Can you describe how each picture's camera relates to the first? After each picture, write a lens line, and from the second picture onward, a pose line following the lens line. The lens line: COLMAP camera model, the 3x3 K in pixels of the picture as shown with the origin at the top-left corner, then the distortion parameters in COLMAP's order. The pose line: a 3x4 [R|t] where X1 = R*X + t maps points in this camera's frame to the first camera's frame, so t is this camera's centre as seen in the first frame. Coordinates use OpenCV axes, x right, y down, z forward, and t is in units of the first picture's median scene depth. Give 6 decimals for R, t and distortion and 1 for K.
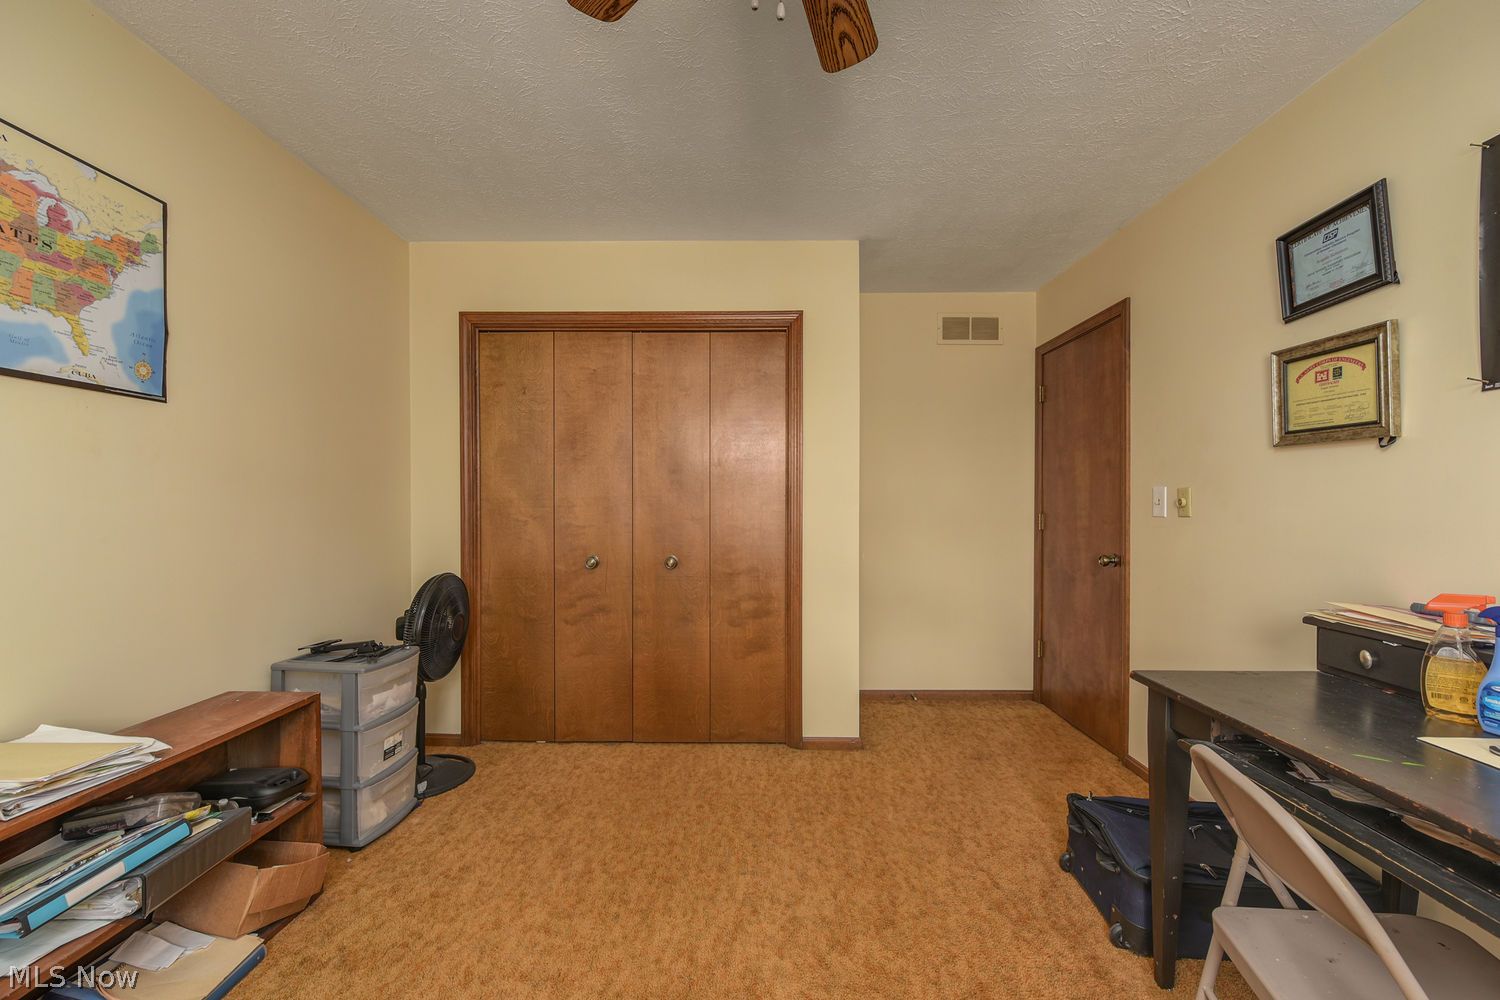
lens RADIAL K [[598.6, 0, 747.4], [0, 598.6, 504.4], [0, 0, 1]] dist [-0.001222, -0.000378]
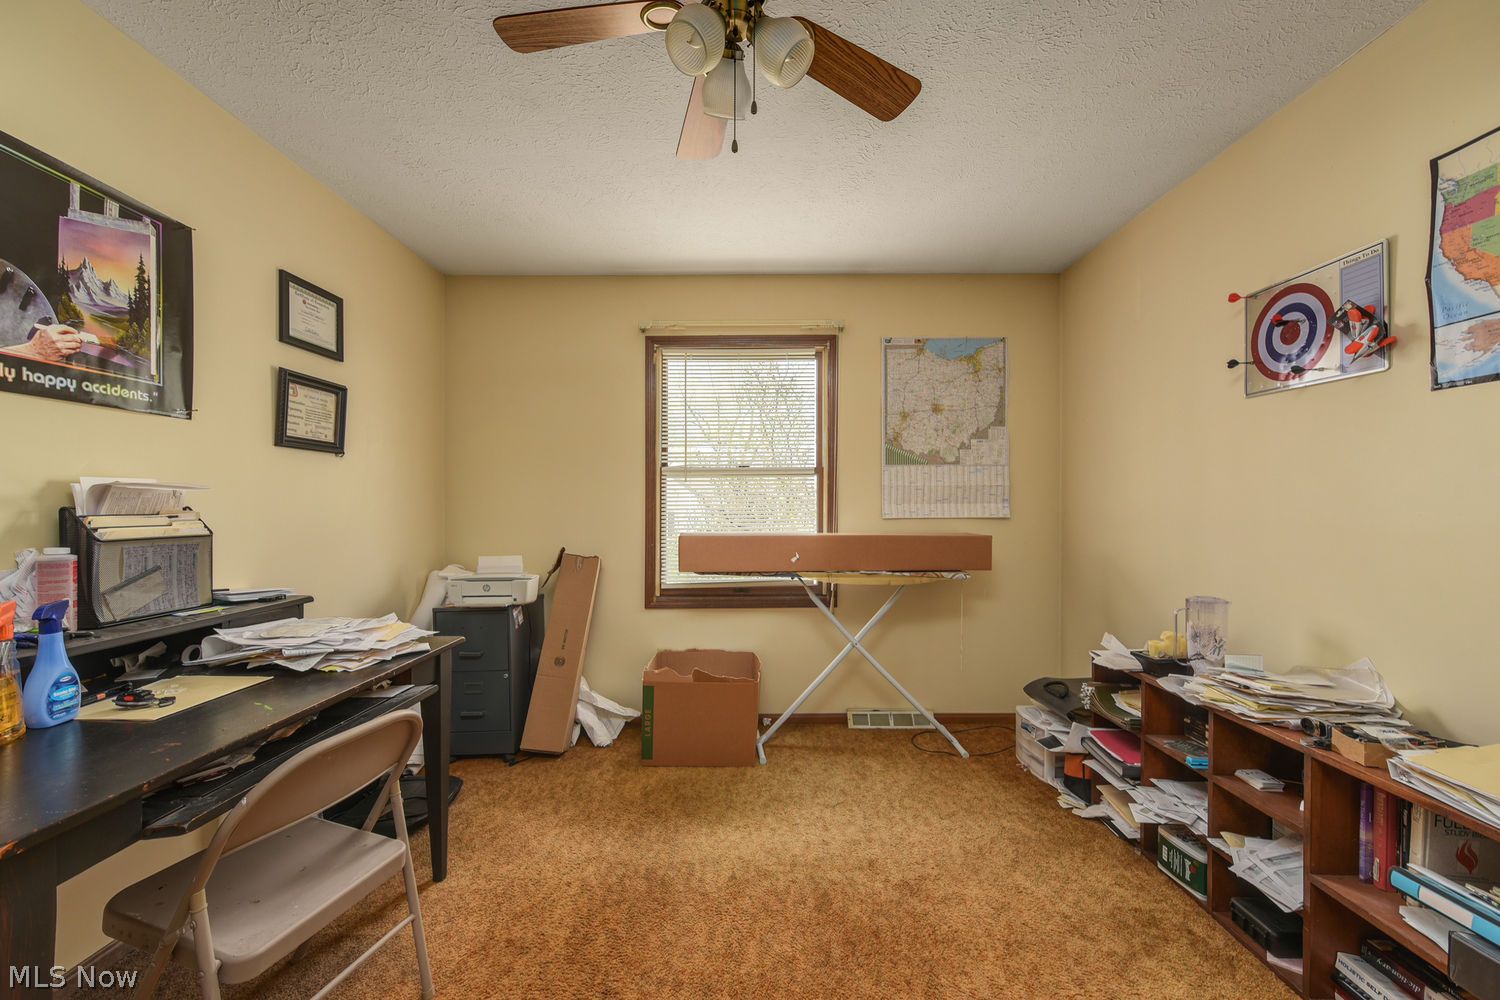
lens RADIAL K [[598.6, 0, 747.4], [0, 598.6, 504.4], [0, 0, 1]] dist [-0.001222, -0.000378]
pose [[-0.999860, -0.000373, -0.016721, 0.042691], [-0.000510, 0.999966, 0.008174, -0.016730], [0.016718, 0.008181, -0.999827, 2.158677]]
